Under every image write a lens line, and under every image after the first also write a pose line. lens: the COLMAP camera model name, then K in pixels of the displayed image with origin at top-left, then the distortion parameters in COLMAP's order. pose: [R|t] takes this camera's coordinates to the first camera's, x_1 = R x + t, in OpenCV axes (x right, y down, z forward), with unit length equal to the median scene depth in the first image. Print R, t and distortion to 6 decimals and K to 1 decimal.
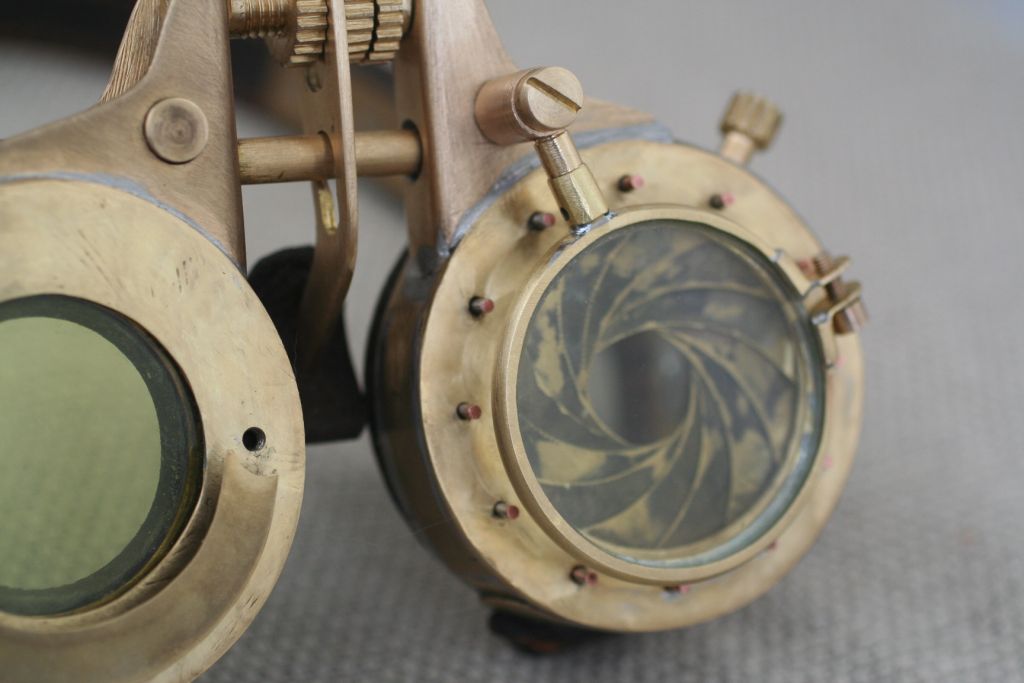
lens RADIAL K [[2403.7, 0, 514.8], [0, 2403.7, 336.4], [0, 0, 1]] dist [-0.094025, 0.000000]
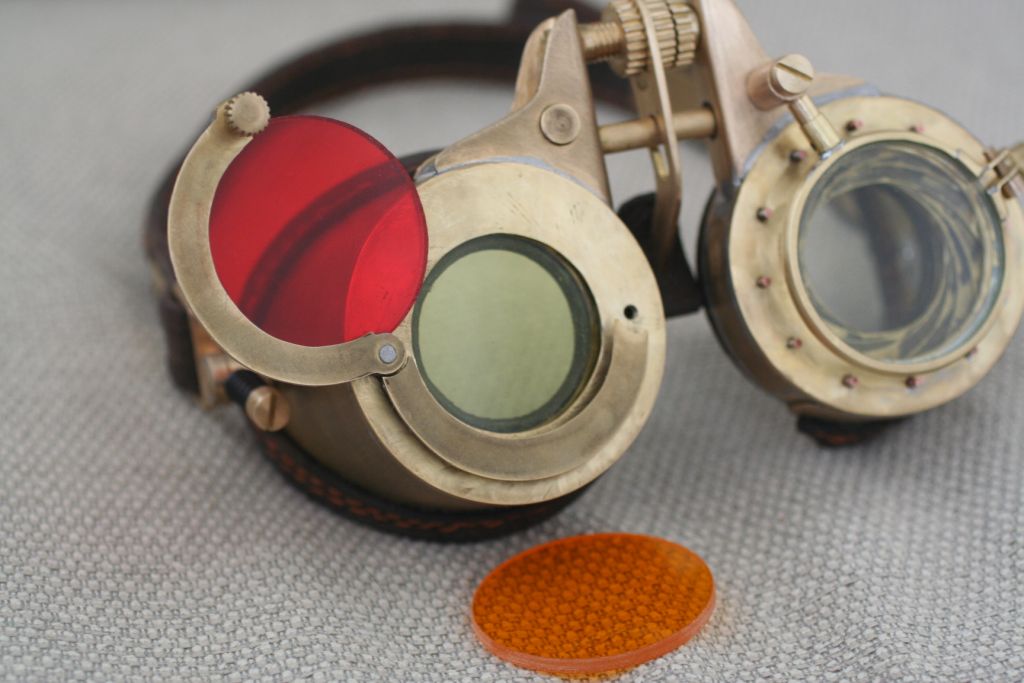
lens RADIAL K [[2403.7, 0, 511.5], [0, 2403.7, 345.1], [0, 0, 1]] dist [-0.094025, 0.000000]
pose [[0.983434, -0.112746, -0.141939, 0.035539], [0.110862, 0.993611, -0.021143, 0.086791], [0.143416, 0.005057, 0.989650, -0.562316]]
